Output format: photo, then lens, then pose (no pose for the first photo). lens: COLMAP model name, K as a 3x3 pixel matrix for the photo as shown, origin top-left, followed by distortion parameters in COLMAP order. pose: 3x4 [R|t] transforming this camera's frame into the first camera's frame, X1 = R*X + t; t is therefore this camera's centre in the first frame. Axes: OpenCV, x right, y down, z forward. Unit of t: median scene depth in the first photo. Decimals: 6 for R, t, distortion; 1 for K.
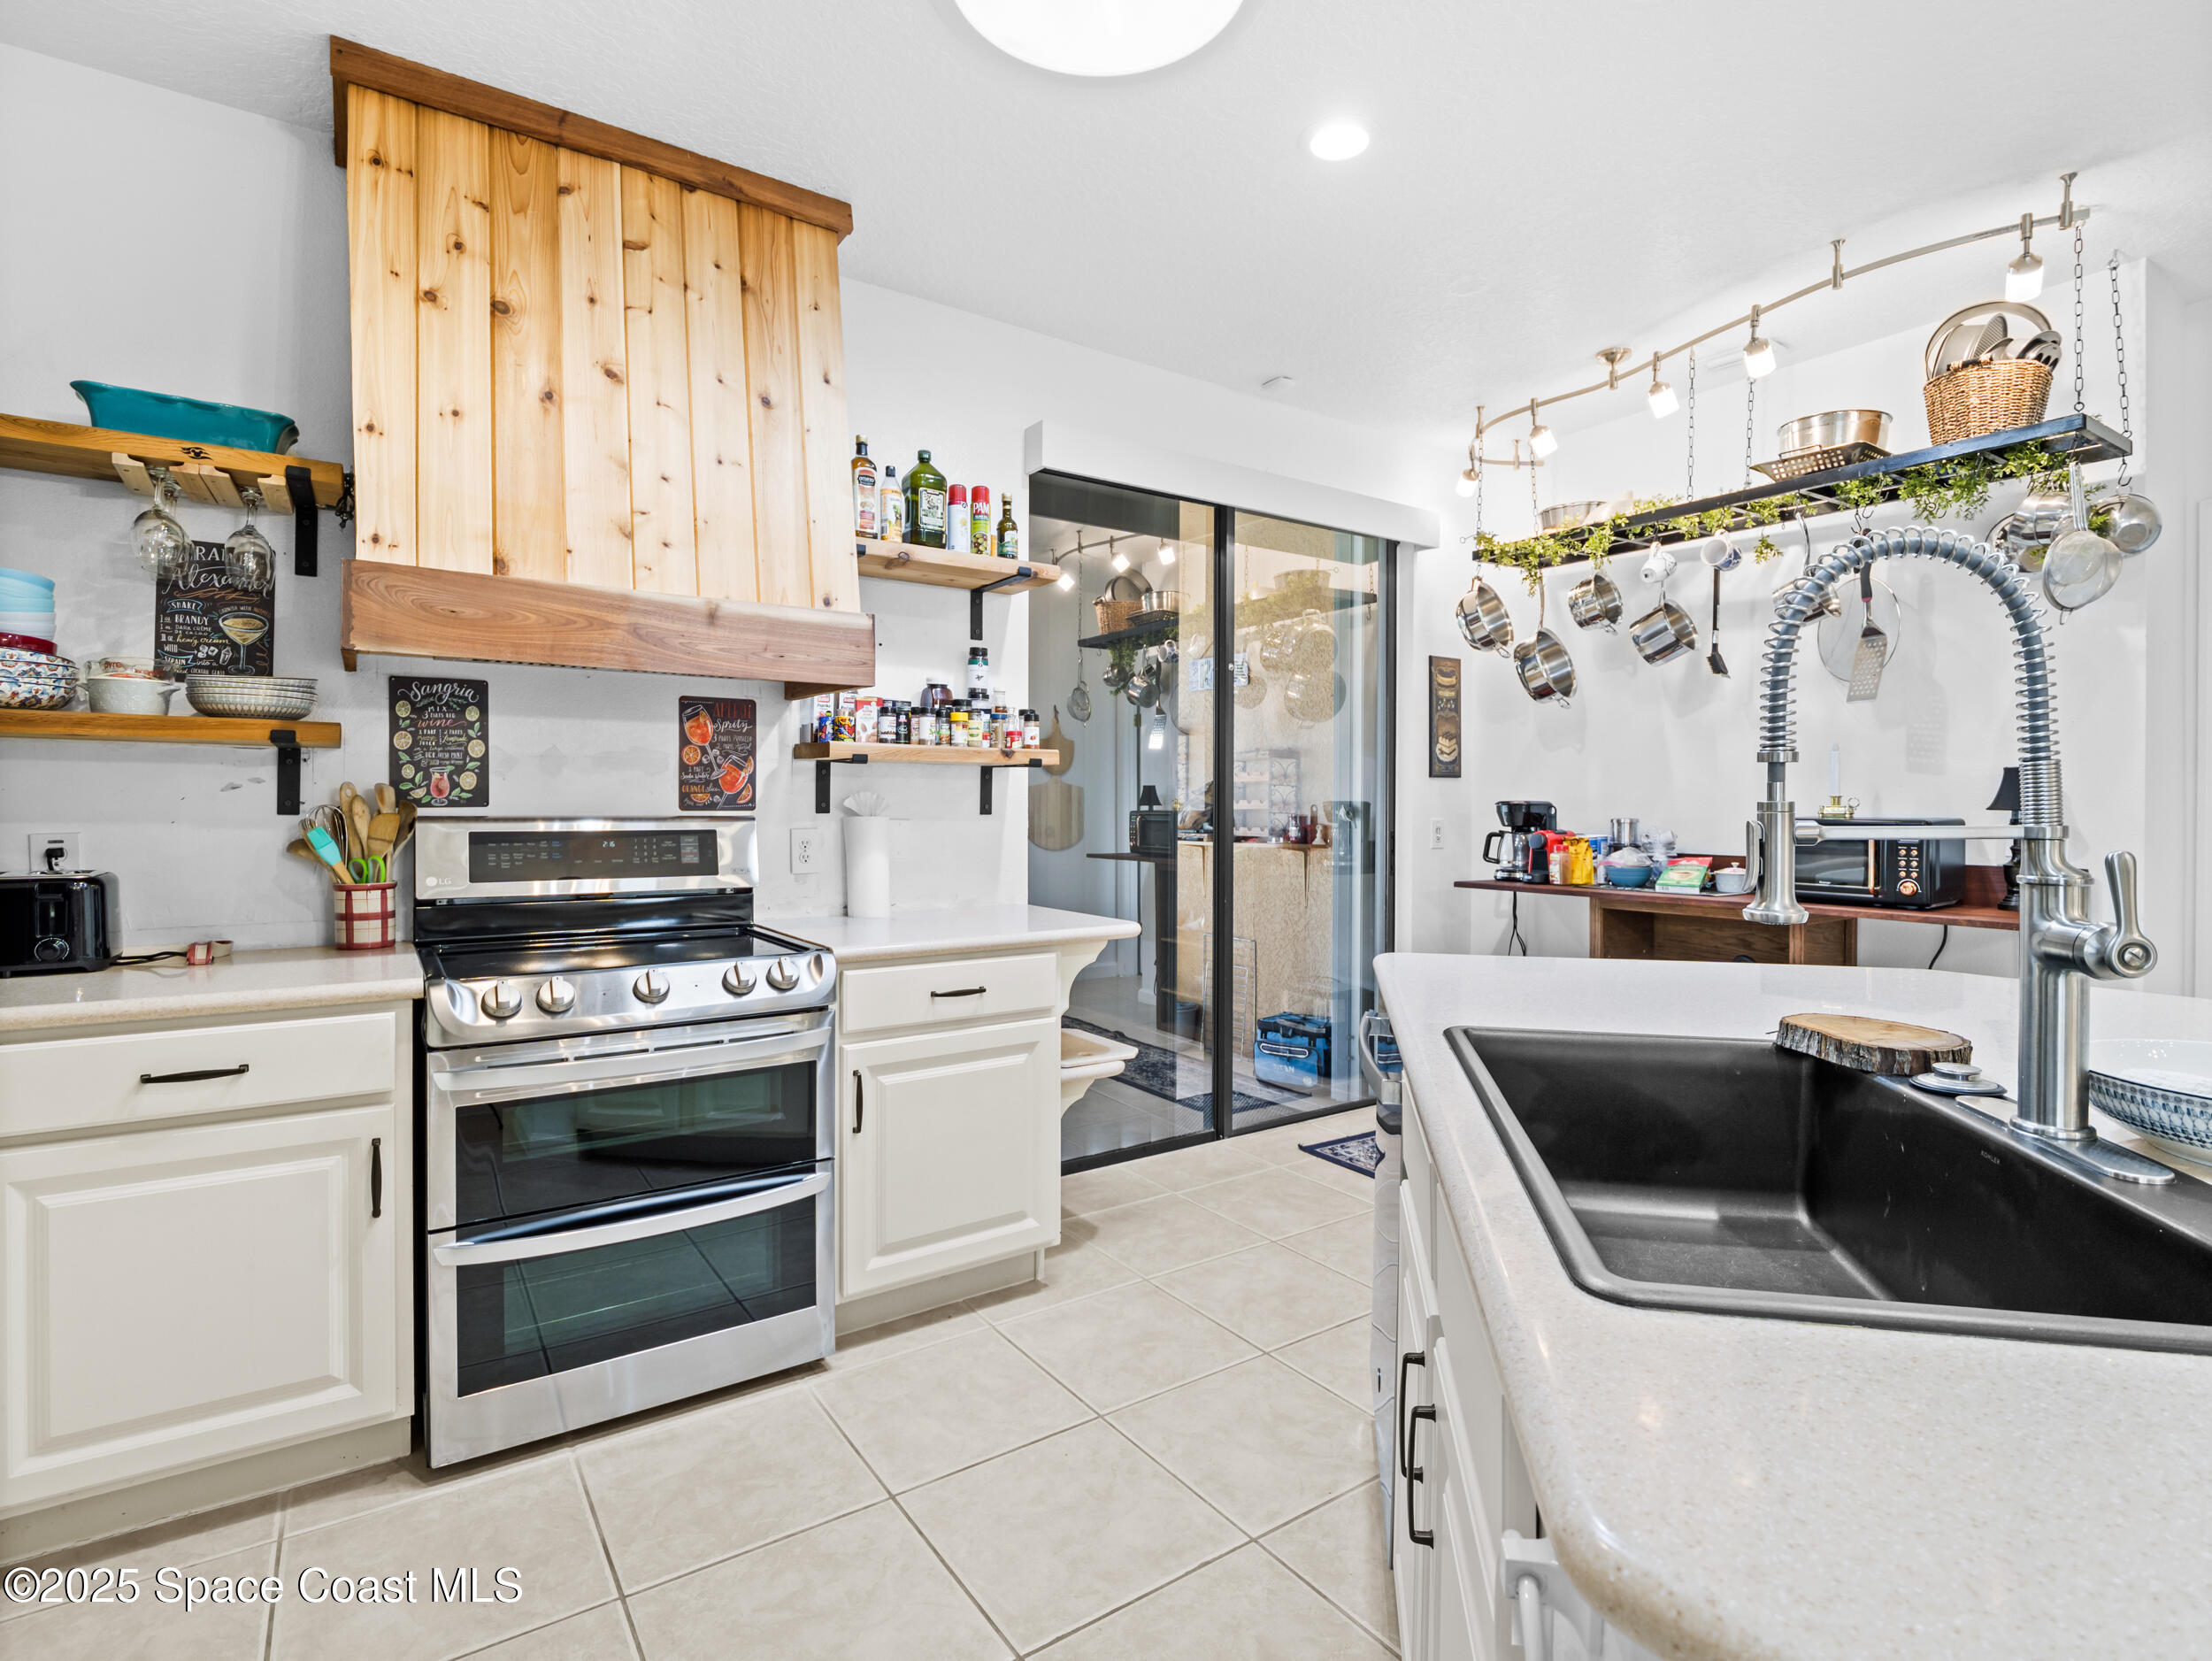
lens RADIAL K [[1078.2, 0, 1098.5], [0, 1078.2, 806.2], [0, 0, 1]] dist [-0.009632, -0.002492]
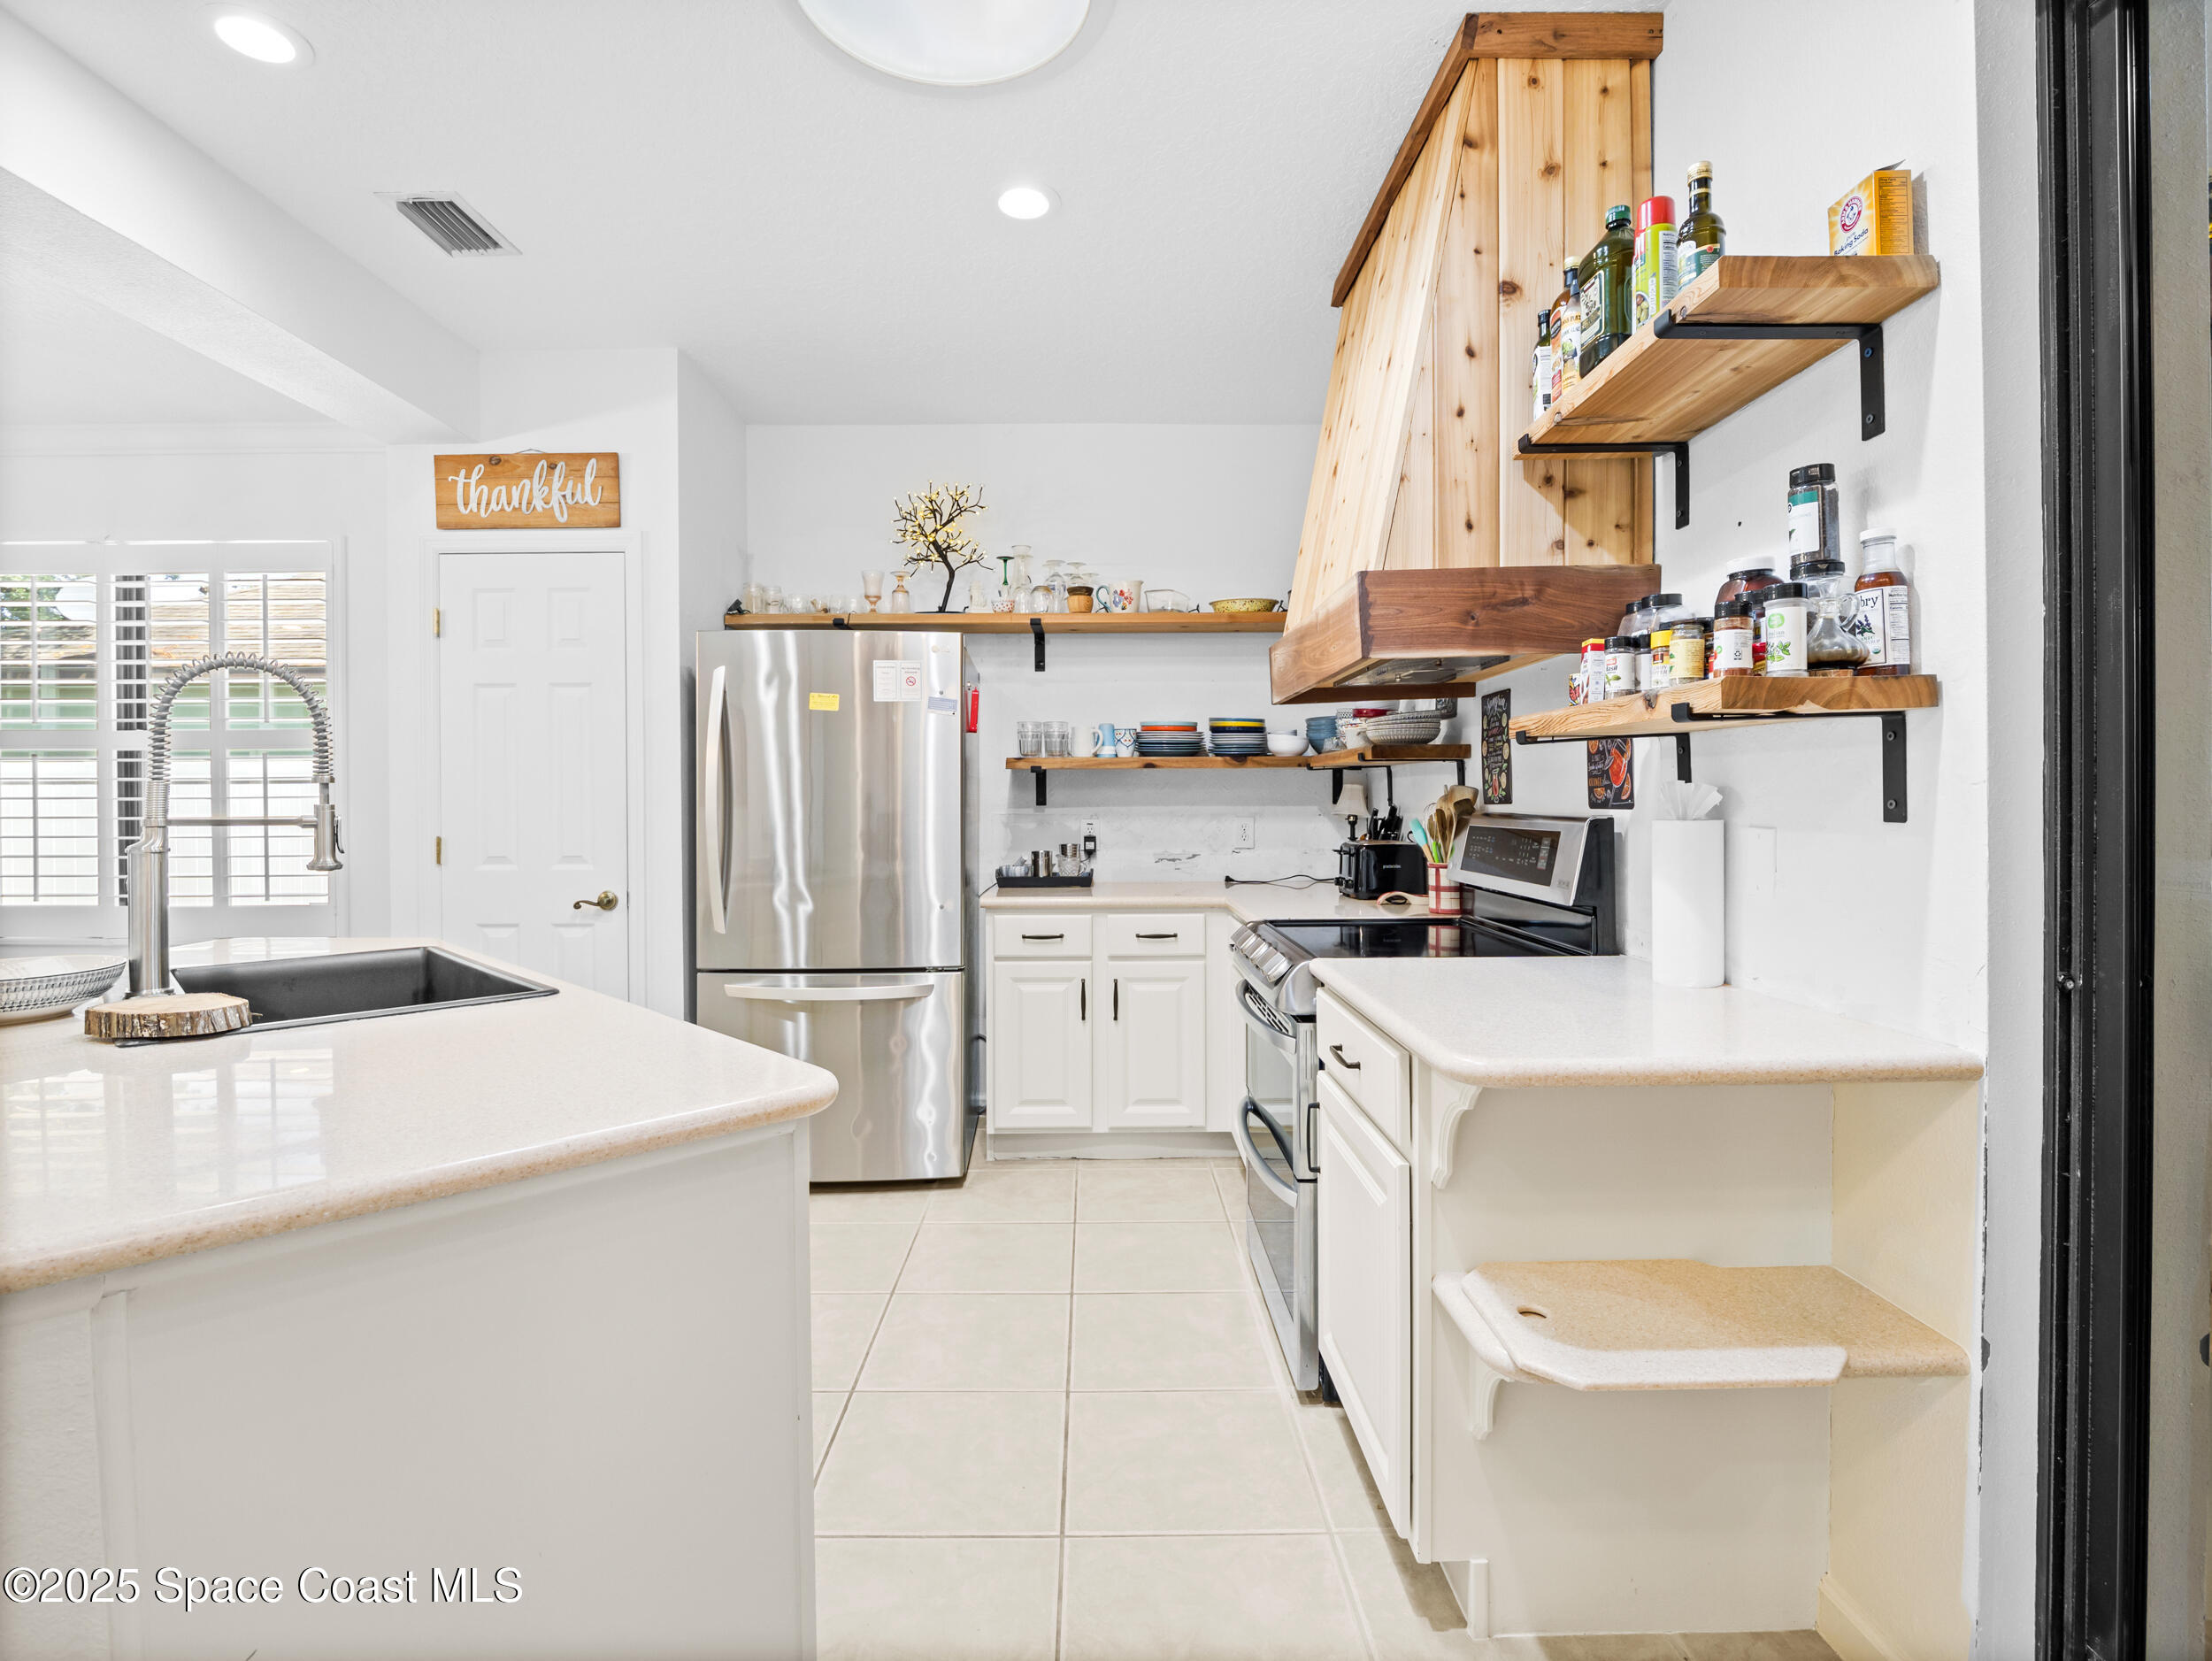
lens RADIAL K [[1078.2, 0, 1086.7], [0, 1078.2, 805.1], [0, 0, 1]] dist [-0.009632, -0.002492]
pose [[-0.562969, 0.004103, -0.826468, 0.595801], [0.005762, 0.999983, 0.001039, -0.001965], [0.826458, -0.004177, -0.562983, 1.306230]]
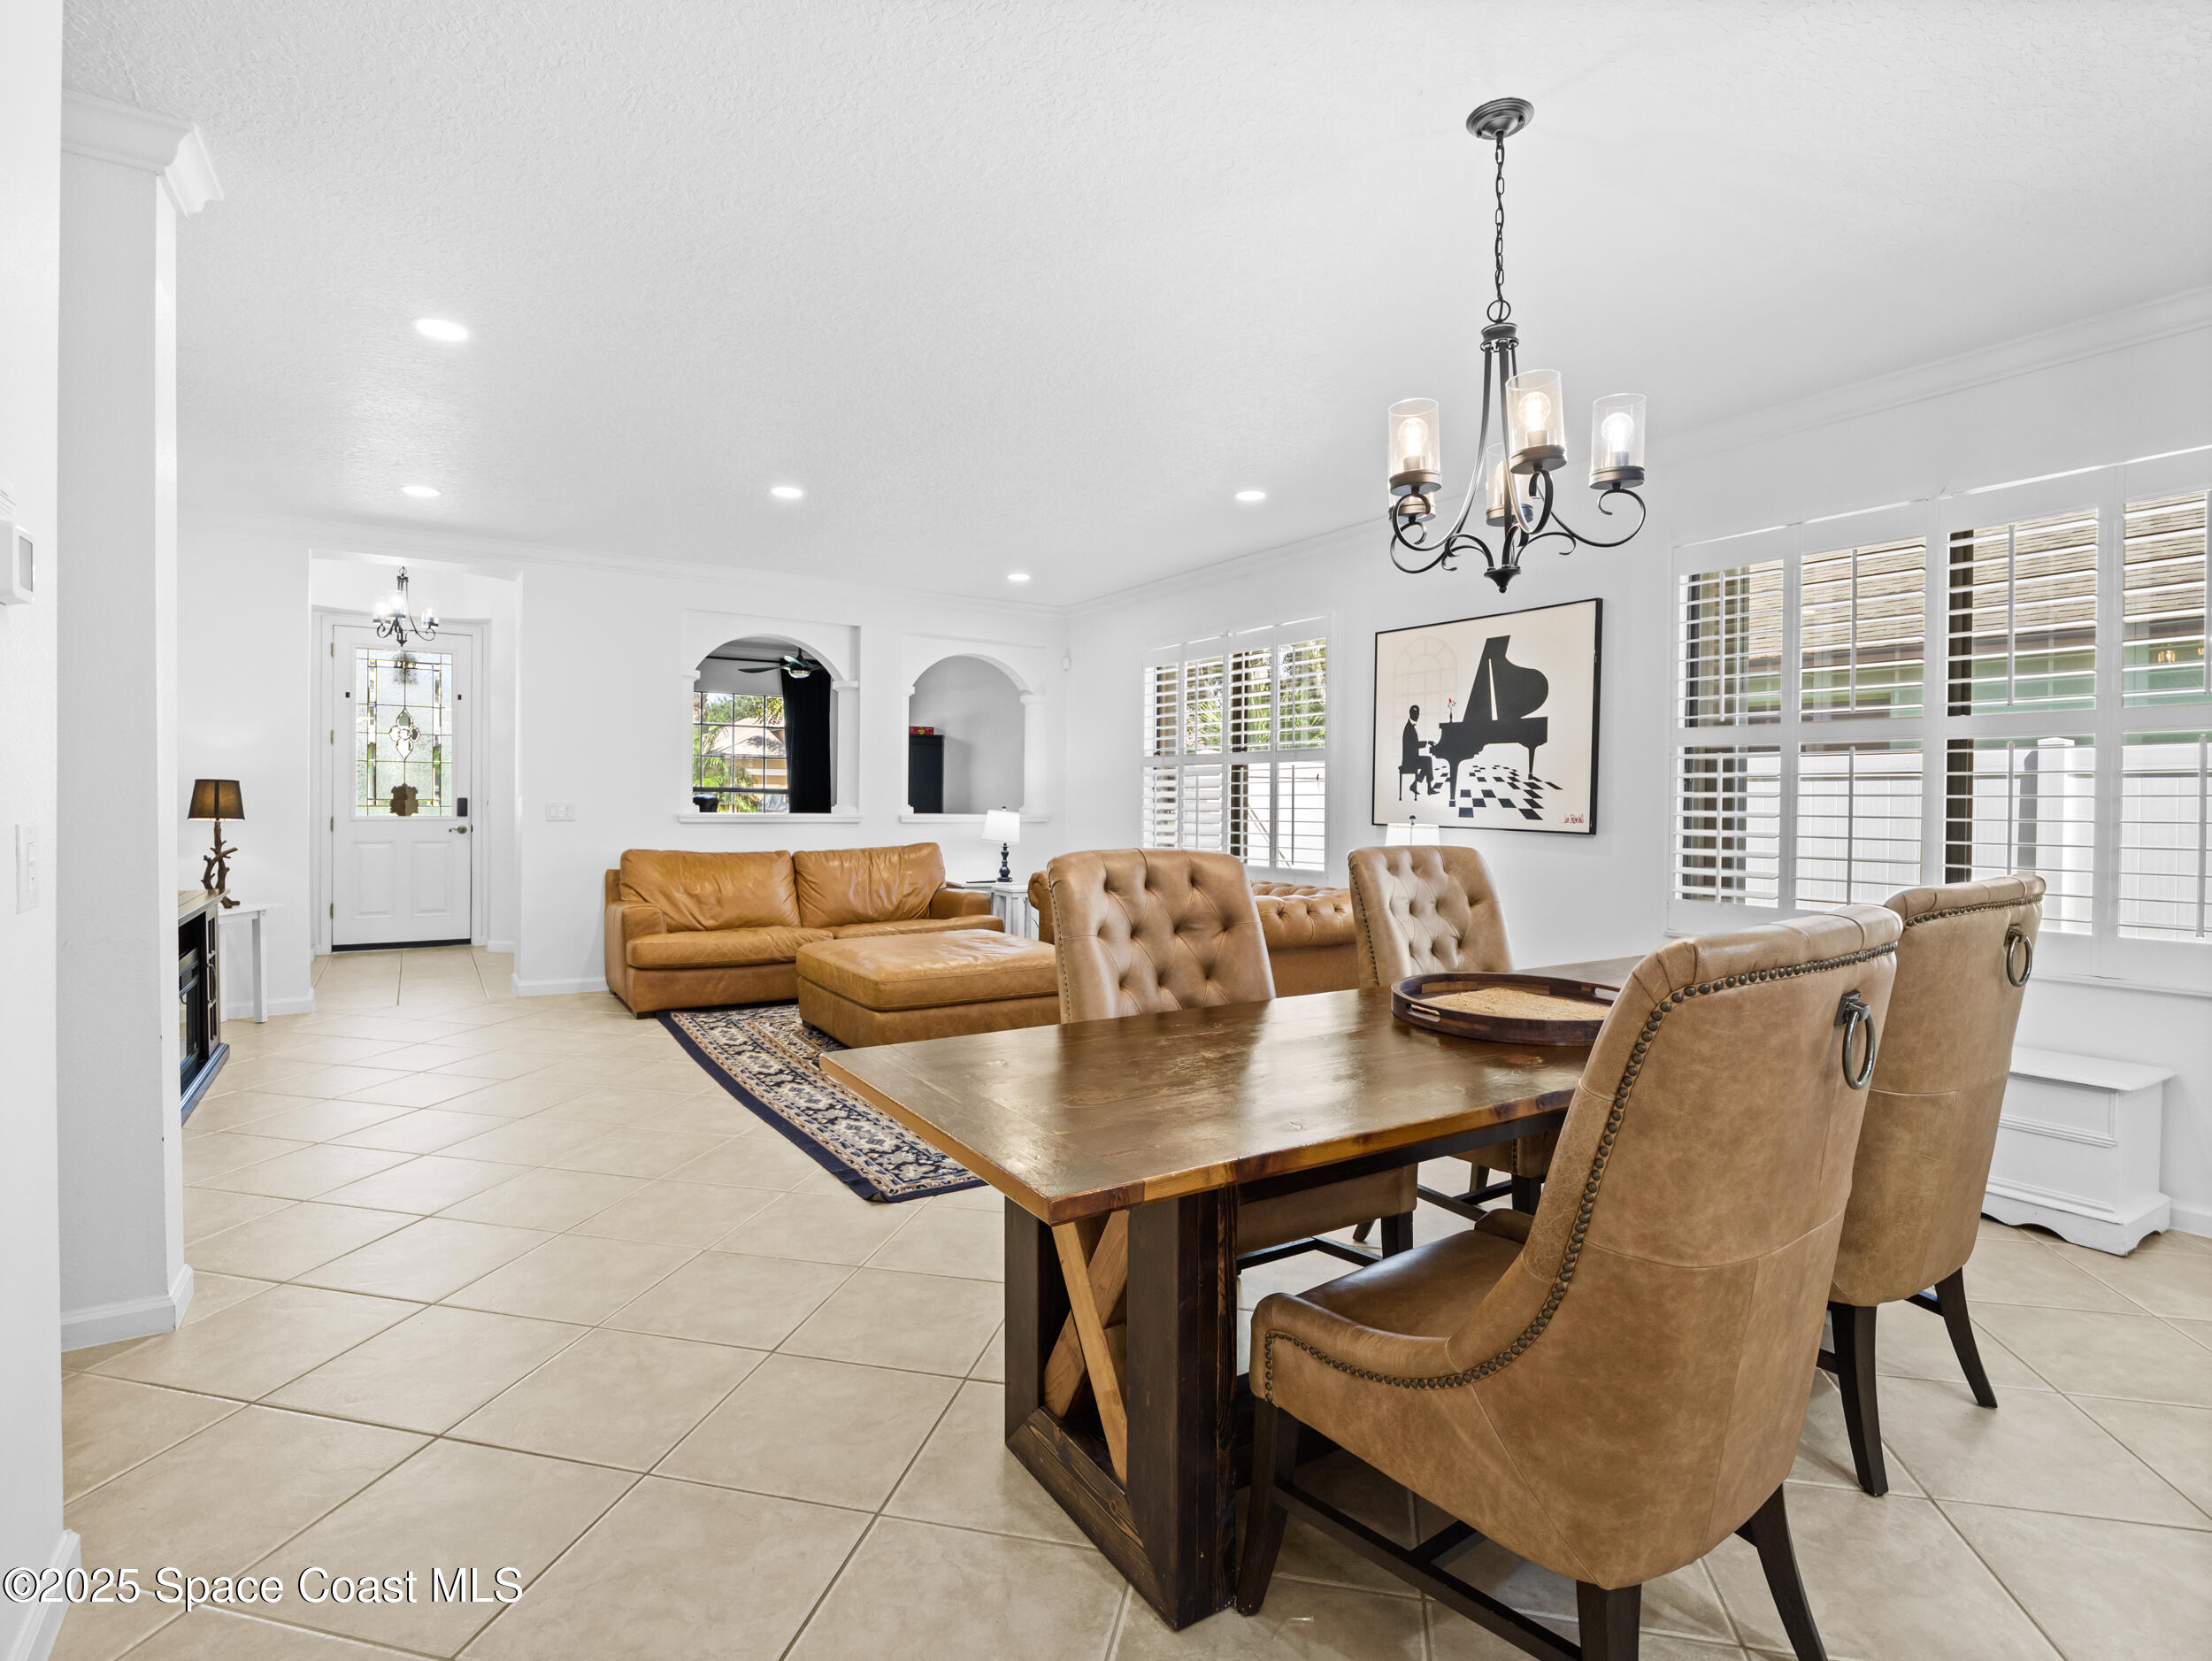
lens RADIAL K [[1078.2, 0, 1113.7], [0, 1078.2, 821.3], [0, 0, 1]] dist [-0.009632, -0.002492]
pose [[-0.999468, -0.011575, 0.030498, 1.148500], [-0.010986, 0.999751, 0.019424, -0.001239], [-0.030715, 0.019079, -0.999346, 0.561555]]
